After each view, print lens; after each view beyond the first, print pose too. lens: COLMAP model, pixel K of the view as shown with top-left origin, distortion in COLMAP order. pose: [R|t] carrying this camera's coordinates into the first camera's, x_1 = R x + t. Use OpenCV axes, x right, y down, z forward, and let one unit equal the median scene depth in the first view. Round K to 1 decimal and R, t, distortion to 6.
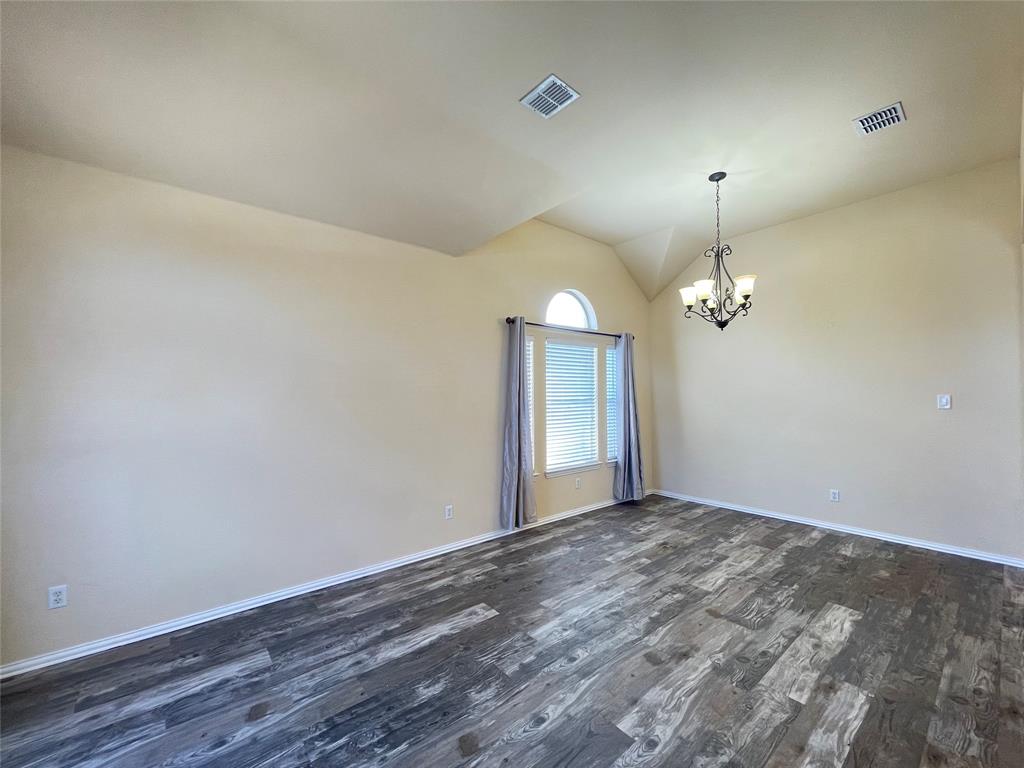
lens RADIAL K [[414.0, 0, 515.7], [0, 414.0, 389.9], [0, 0, 1]] dist [0.001023, -0.001079]
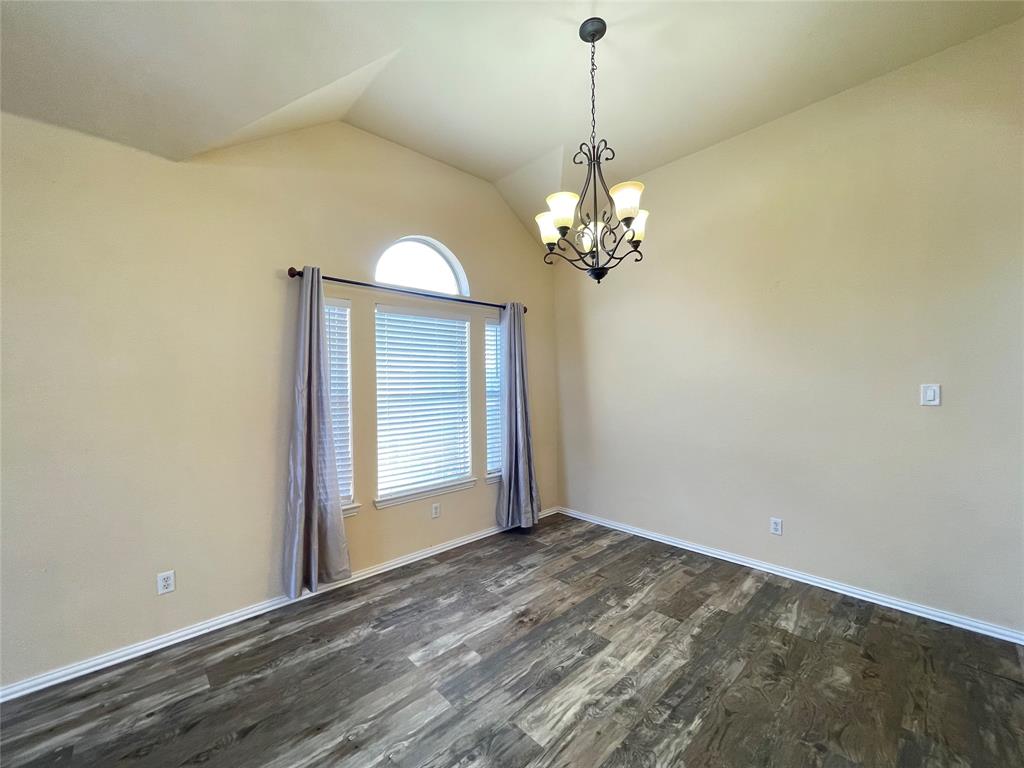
lens RADIAL K [[414.0, 0, 515.3], [0, 414.0, 389.8], [0, 0, 1]] dist [0.001023, -0.001079]
pose [[0.998078, -0.006874, 0.061586, 0.380317], [0.005246, 0.999633, 0.026559, -0.001365], [-0.061746, -0.026185, 0.997748, 0.439517]]
